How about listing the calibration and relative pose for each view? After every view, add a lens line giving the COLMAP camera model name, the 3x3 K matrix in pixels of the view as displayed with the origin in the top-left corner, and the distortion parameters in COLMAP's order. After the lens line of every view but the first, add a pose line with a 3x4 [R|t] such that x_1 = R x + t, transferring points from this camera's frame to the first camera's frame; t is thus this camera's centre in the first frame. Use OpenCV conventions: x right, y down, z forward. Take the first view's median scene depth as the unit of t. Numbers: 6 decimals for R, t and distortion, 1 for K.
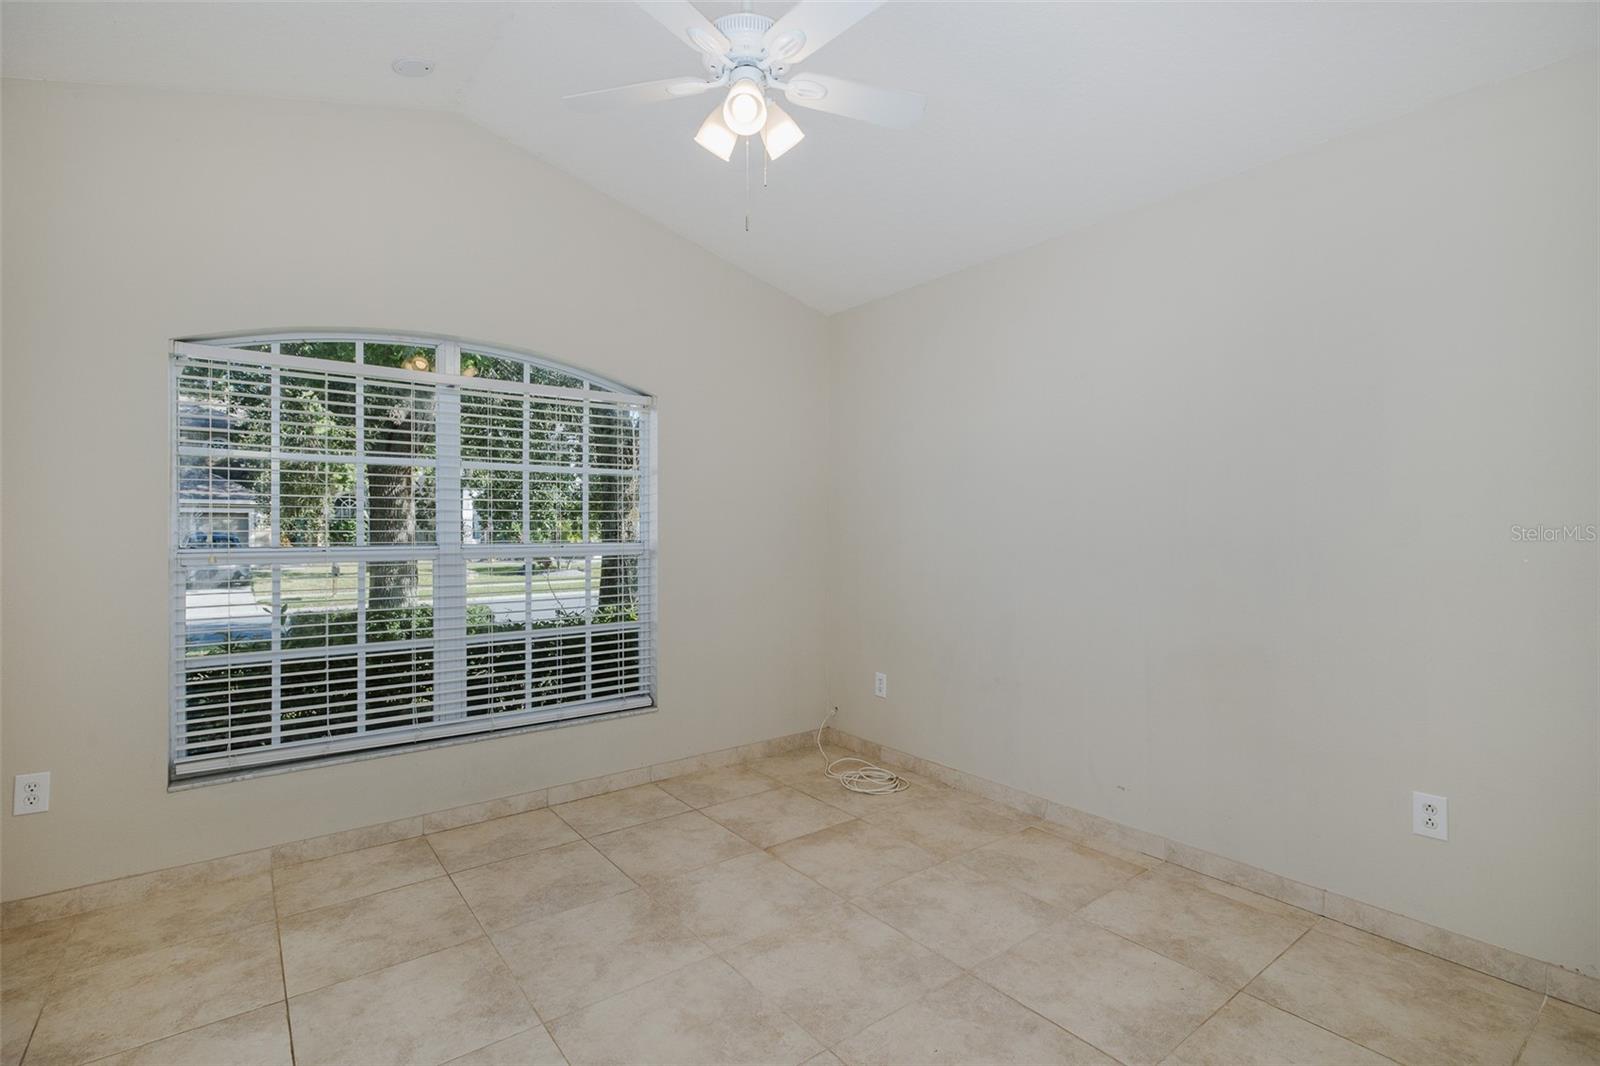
lens RADIAL K [[741.5, 0, 793.4], [0, 741.5, 524.6], [0, 0, 1]] dist [-0.007450, 0.001687]
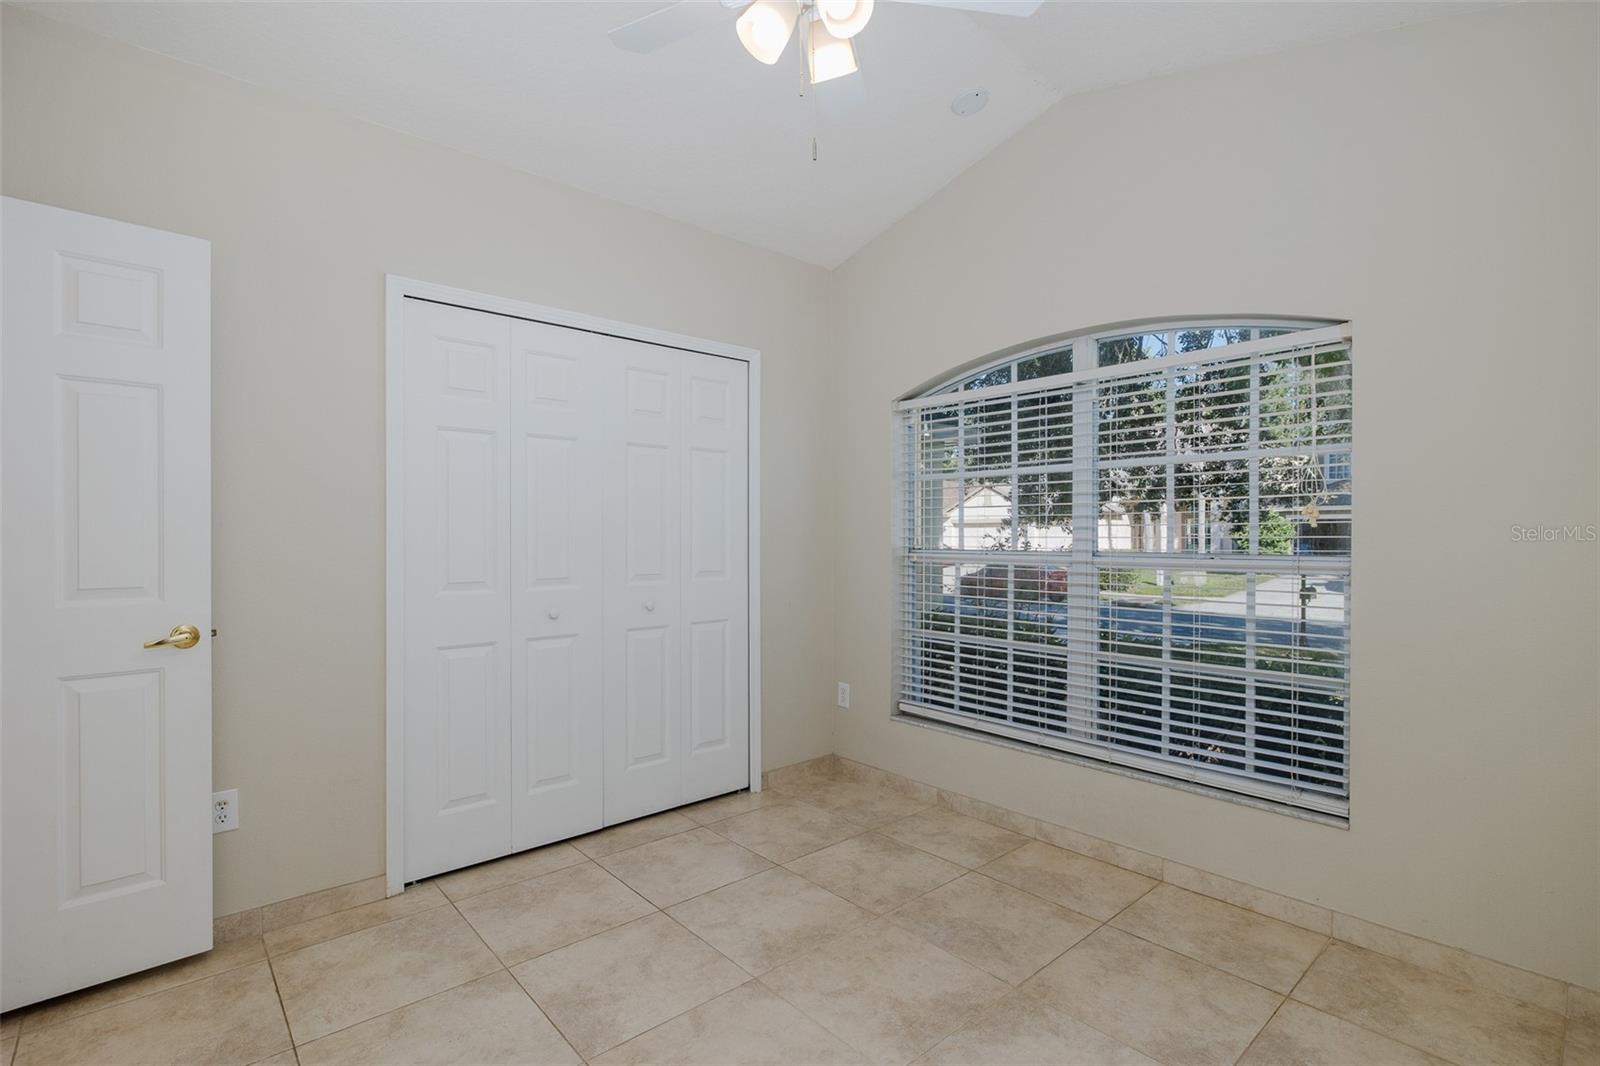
lens RADIAL K [[741.5, 0, 797.5], [0, 741.5, 541.7], [0, 0, 1]] dist [-0.007450, 0.001687]
pose [[0.068543, 0.010298, -0.997595, 0.562852], [0.011501, 0.999872, 0.011112, -0.000418], [0.997582, -0.012235, 0.068416, 0.715690]]
